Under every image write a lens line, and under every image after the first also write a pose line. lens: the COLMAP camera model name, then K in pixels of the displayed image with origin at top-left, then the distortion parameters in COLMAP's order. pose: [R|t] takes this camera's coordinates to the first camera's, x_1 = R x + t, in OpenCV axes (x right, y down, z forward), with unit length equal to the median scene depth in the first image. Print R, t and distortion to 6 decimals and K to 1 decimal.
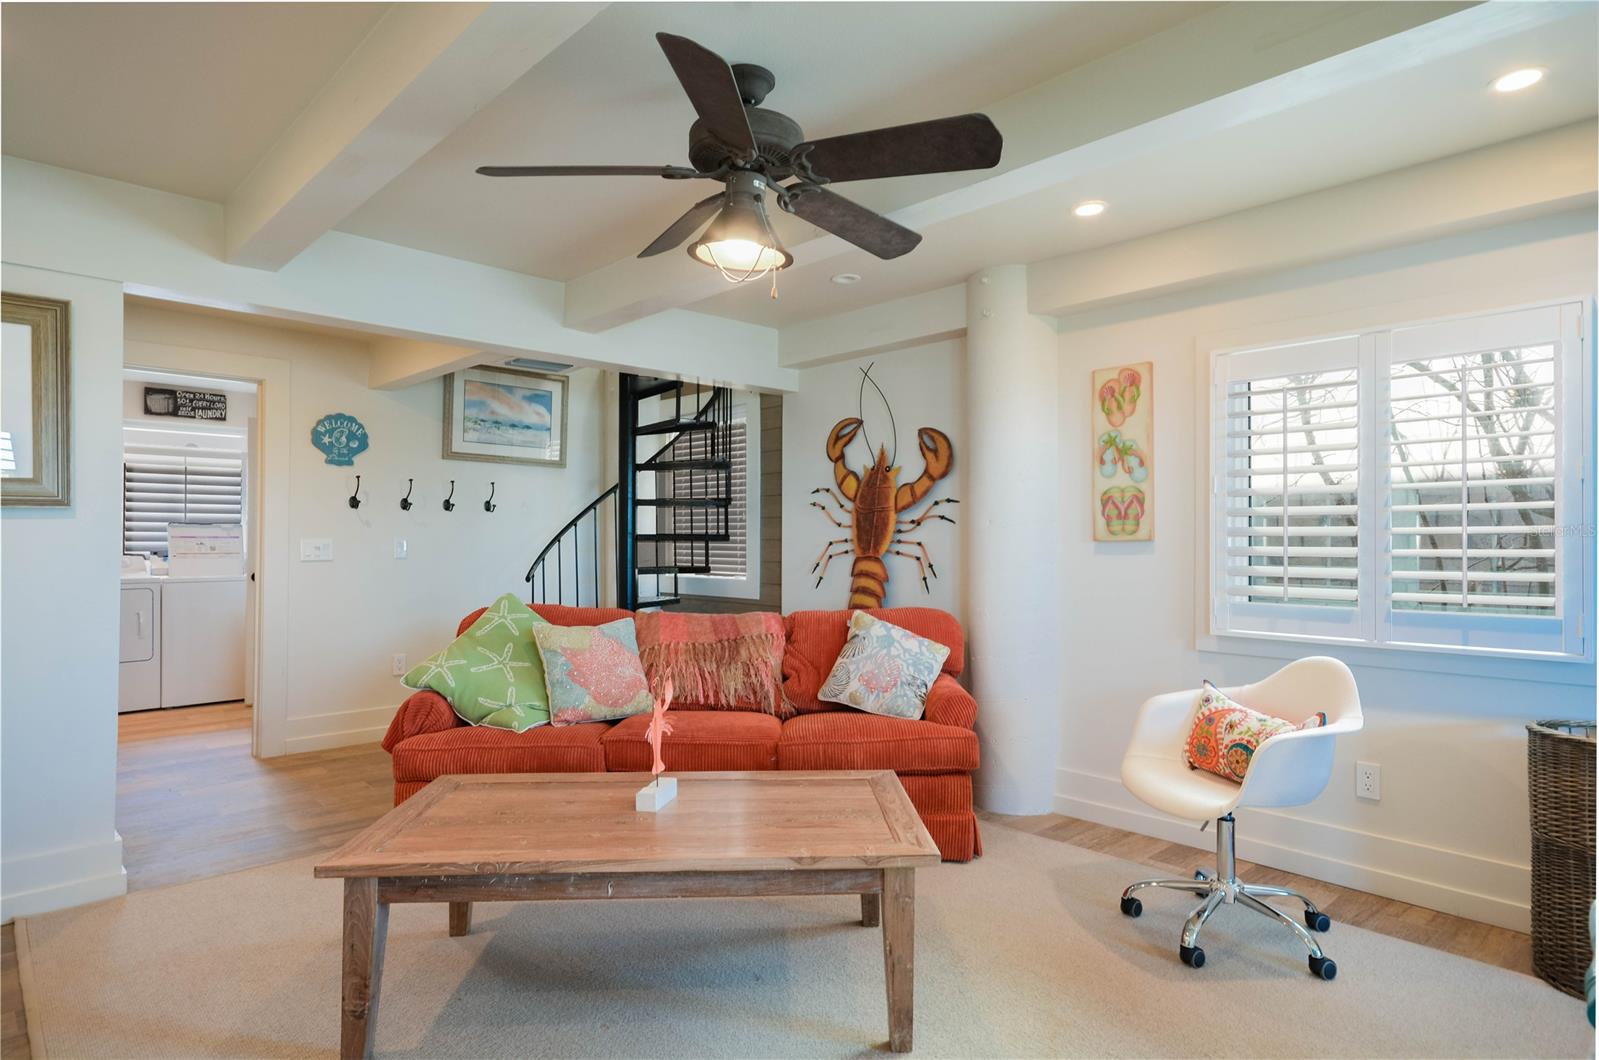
lens RADIAL K [[867.5, 0, 799.5], [0, 867.5, 530.0], [0, 0, 1]] dist [-0.000279, 0.000564]
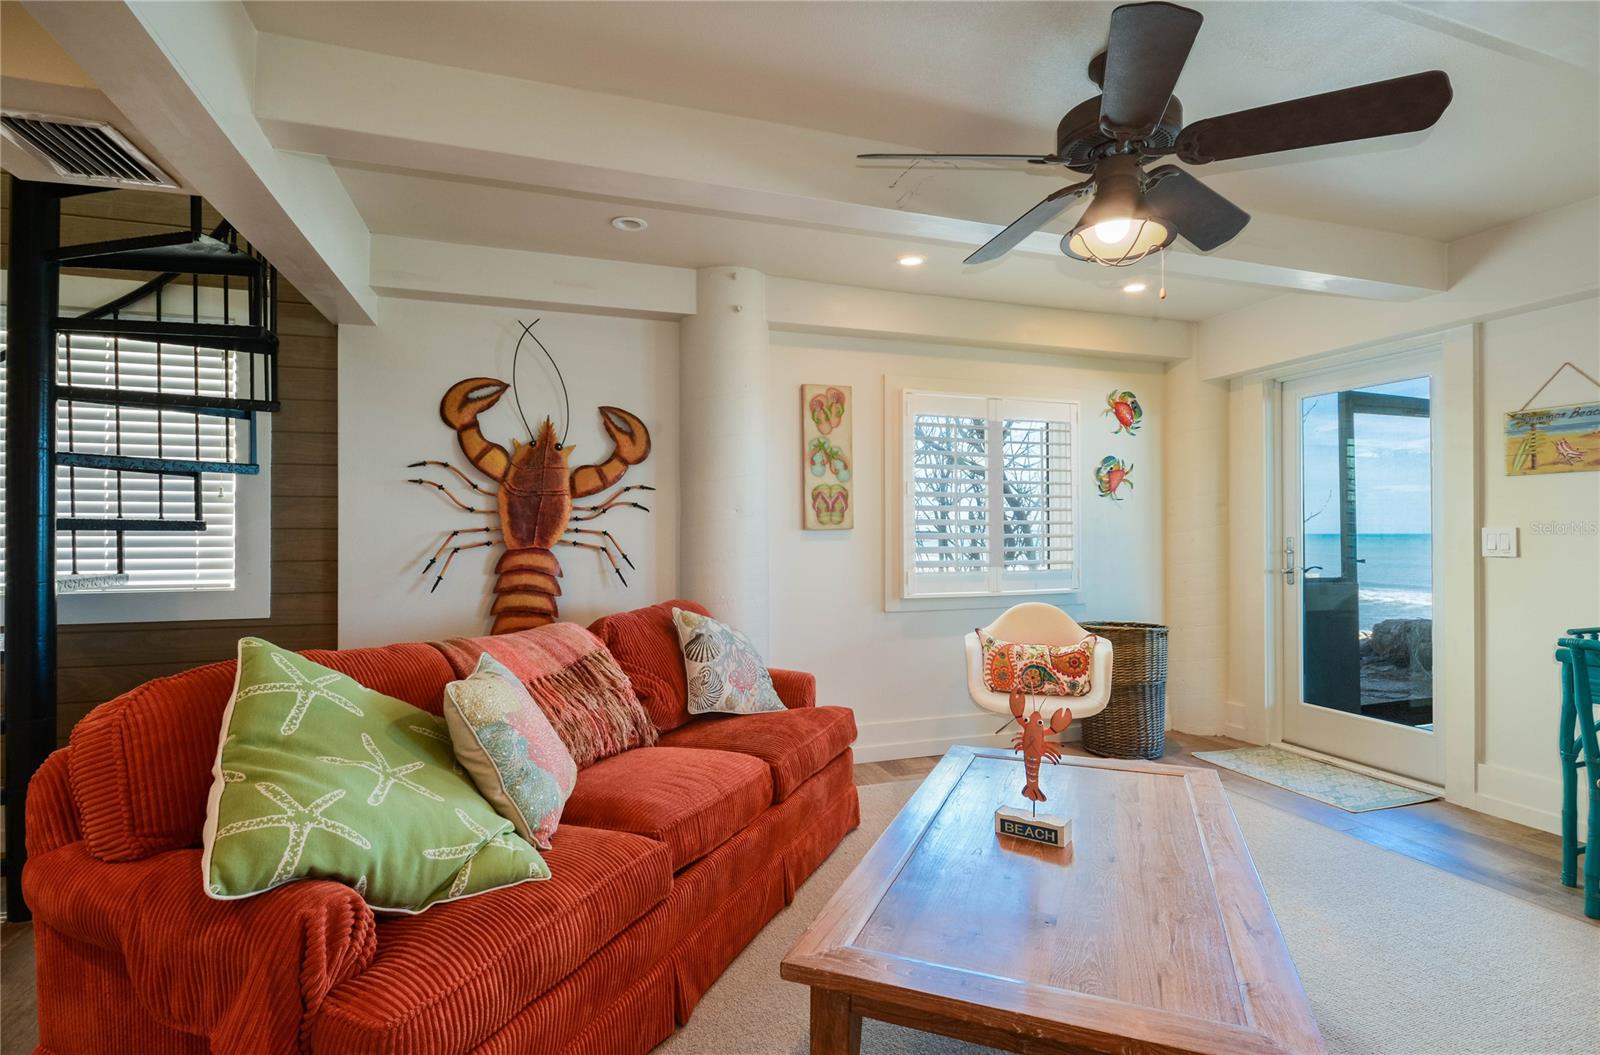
lens RADIAL K [[765.6, 0, 800.0], [0, 765.6, 527.5], [0, 0, 1]] dist [-0.020856, 0.000094]
pose [[0.430349, 0.001388, 0.902661, -0.498363], [-0.009054, 0.999955, 0.002779, 0.006001], [-0.902617, -0.009369, 0.430343, 0.469477]]
